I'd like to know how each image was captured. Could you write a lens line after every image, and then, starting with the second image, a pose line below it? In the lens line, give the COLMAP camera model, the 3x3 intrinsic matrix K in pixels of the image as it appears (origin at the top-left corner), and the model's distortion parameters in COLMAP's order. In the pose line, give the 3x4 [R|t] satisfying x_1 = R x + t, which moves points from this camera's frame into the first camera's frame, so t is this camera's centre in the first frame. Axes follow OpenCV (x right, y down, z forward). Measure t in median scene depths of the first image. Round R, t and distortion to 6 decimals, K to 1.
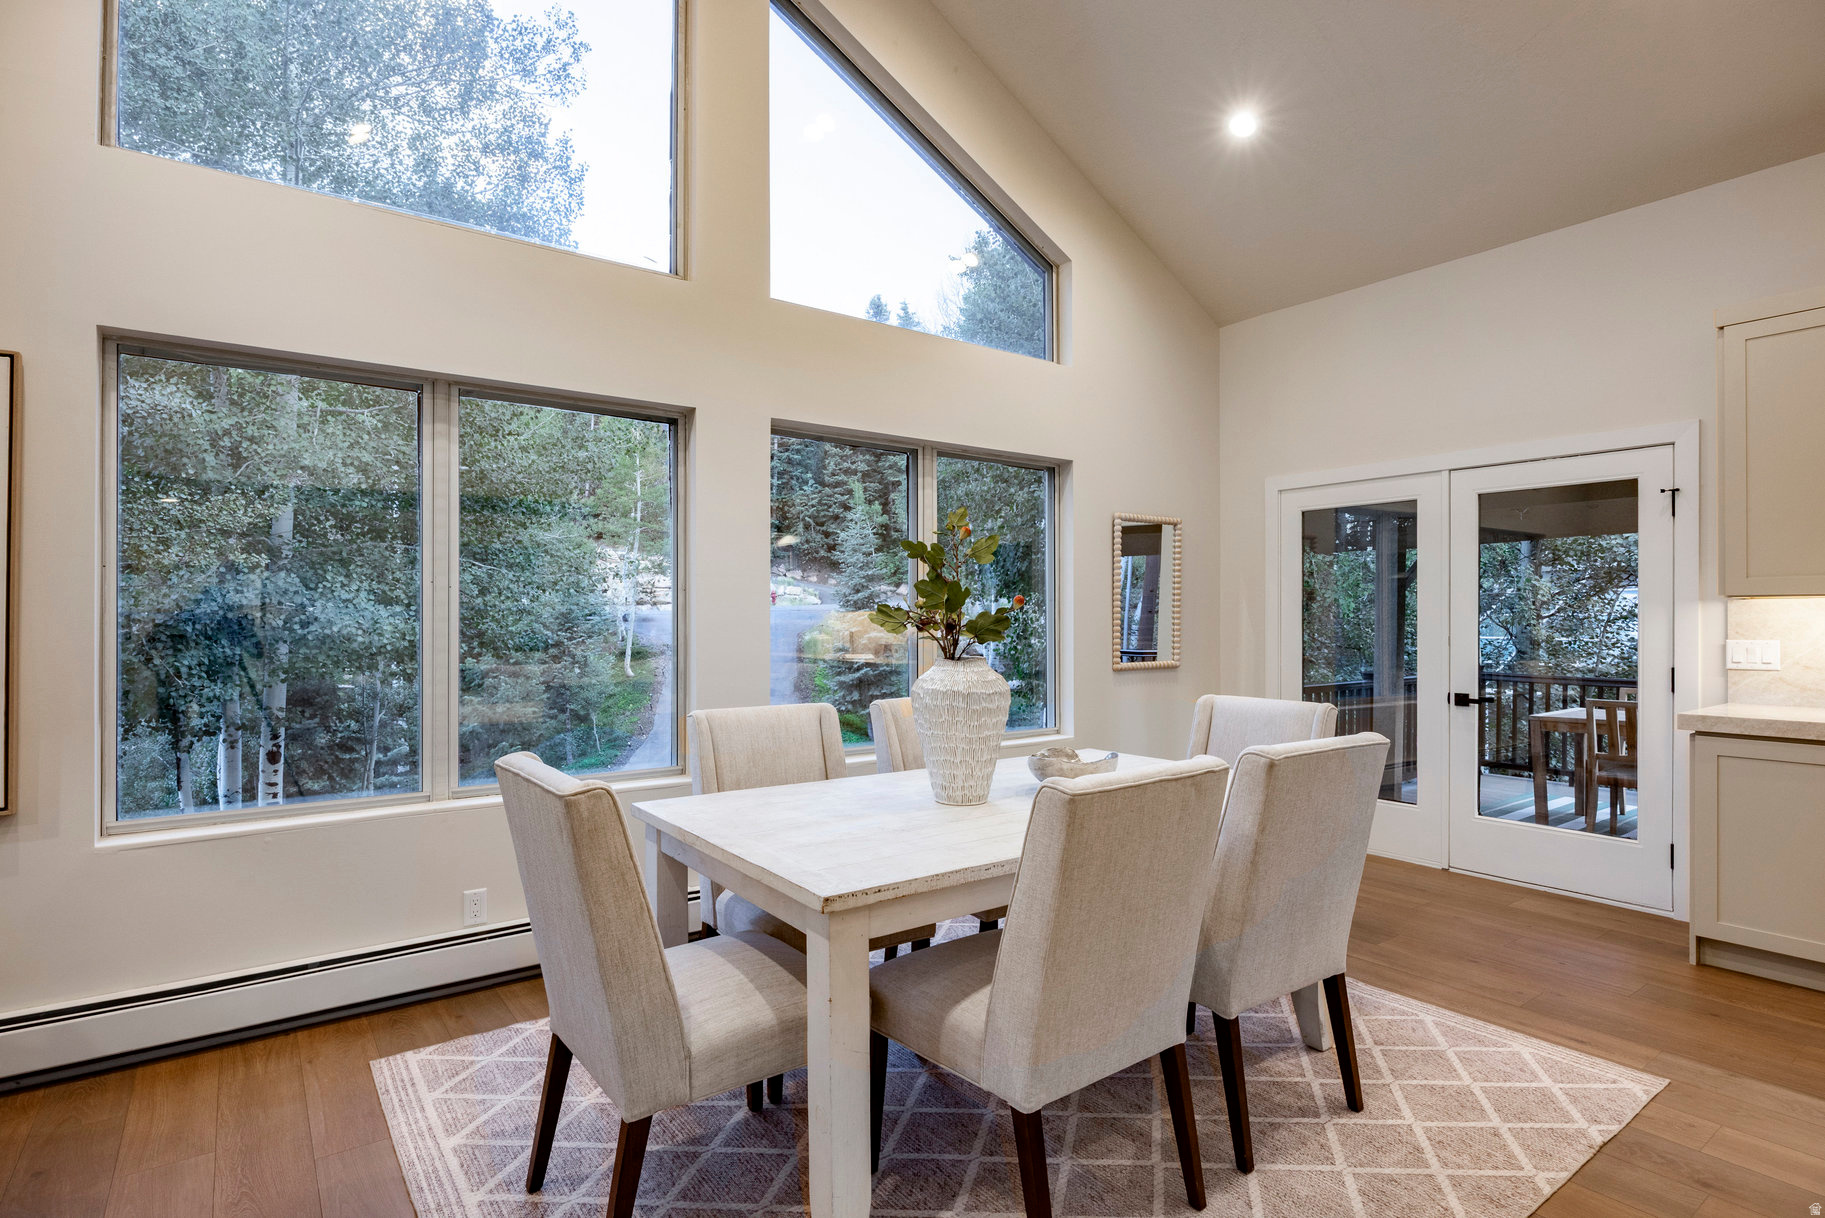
lens RADIAL K [[928.4, 0, 923.8], [0, 928.4, 622.4], [0, 0, 1]] dist [0.000406, 0.000280]
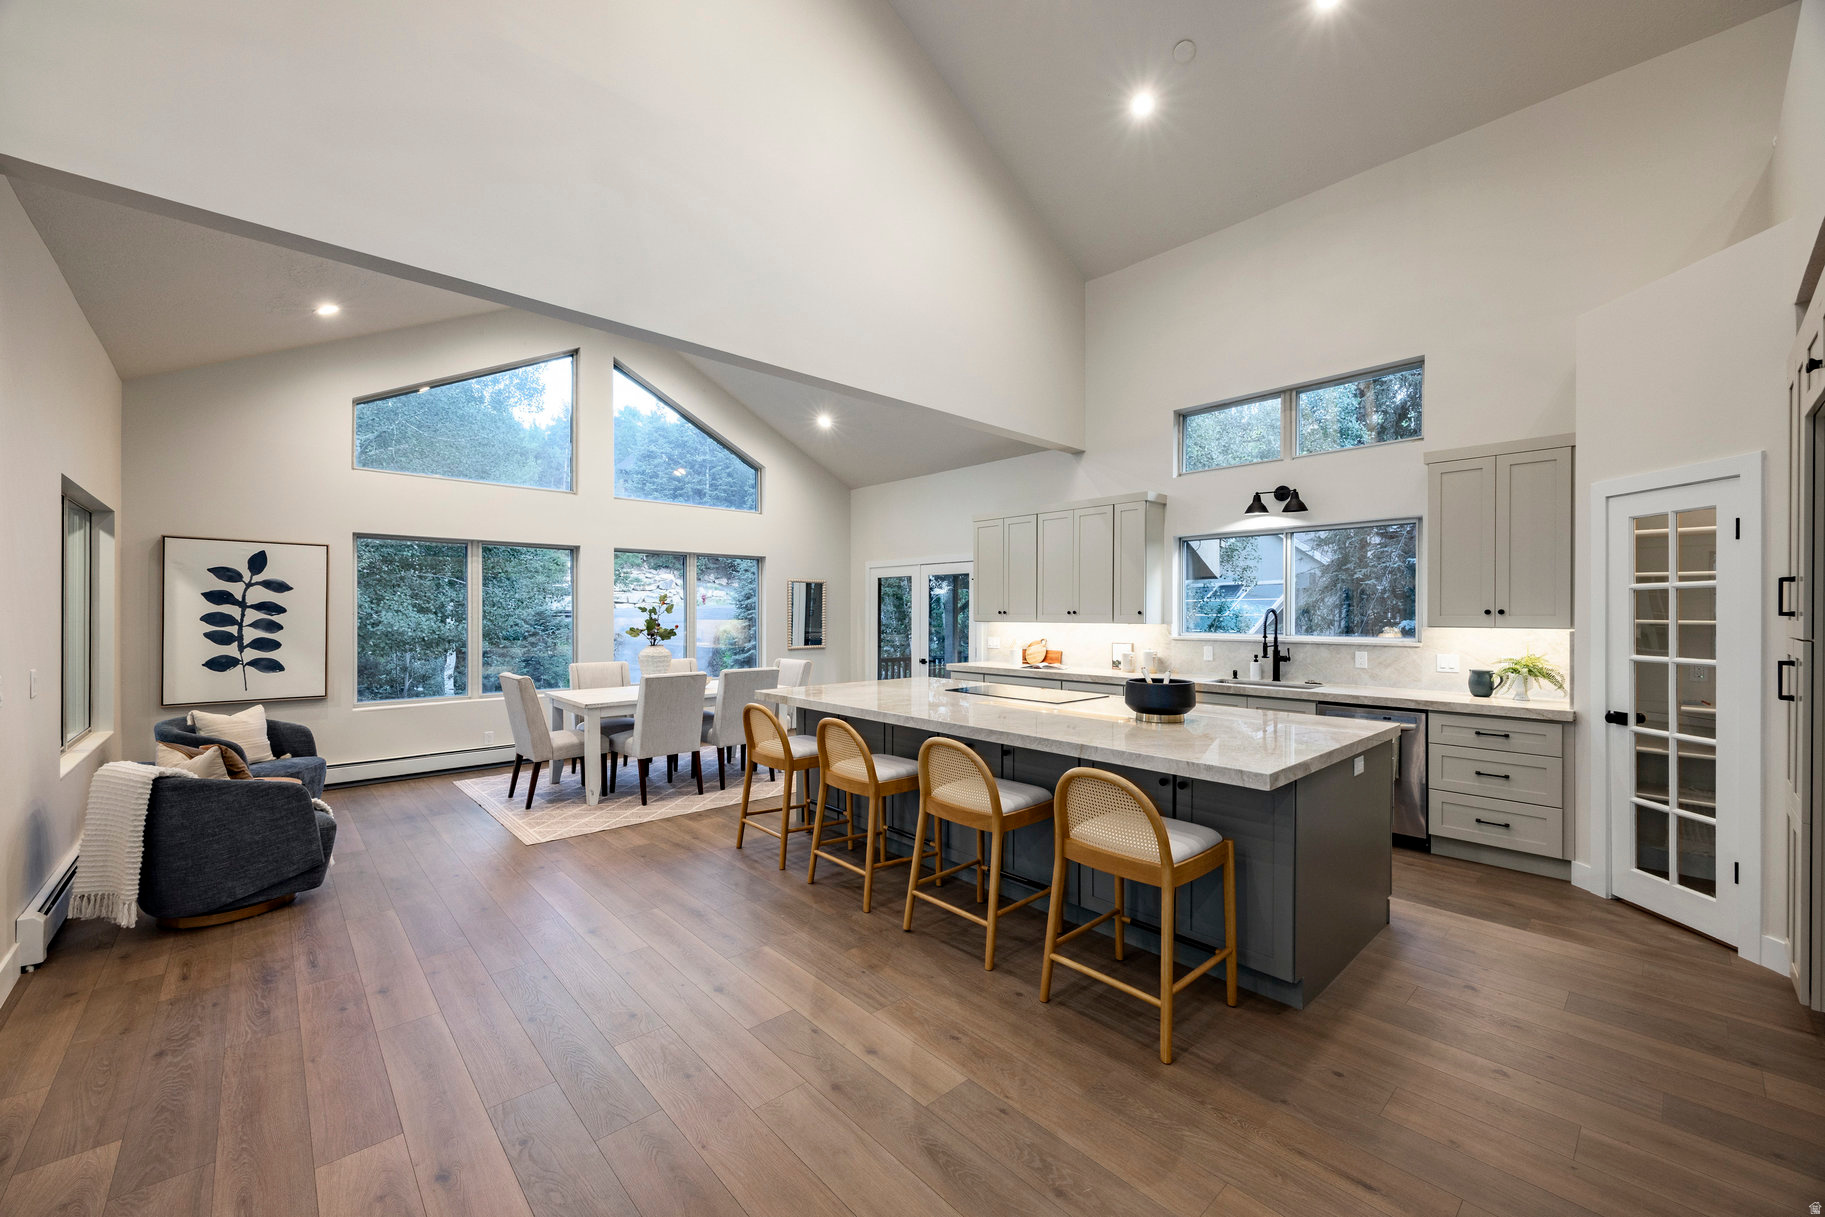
lens RADIAL K [[721.7, 0, 915.1], [0, 721.7, 617.1], [0, 0, 1]] dist [0.003780, -0.000028]
pose [[0.994590, 0.002375, 0.103853, 0.334859], [-0.002620, 0.999994, 0.002231, -0.032142], [-0.103847, -0.002491, 0.994590, -0.769445]]
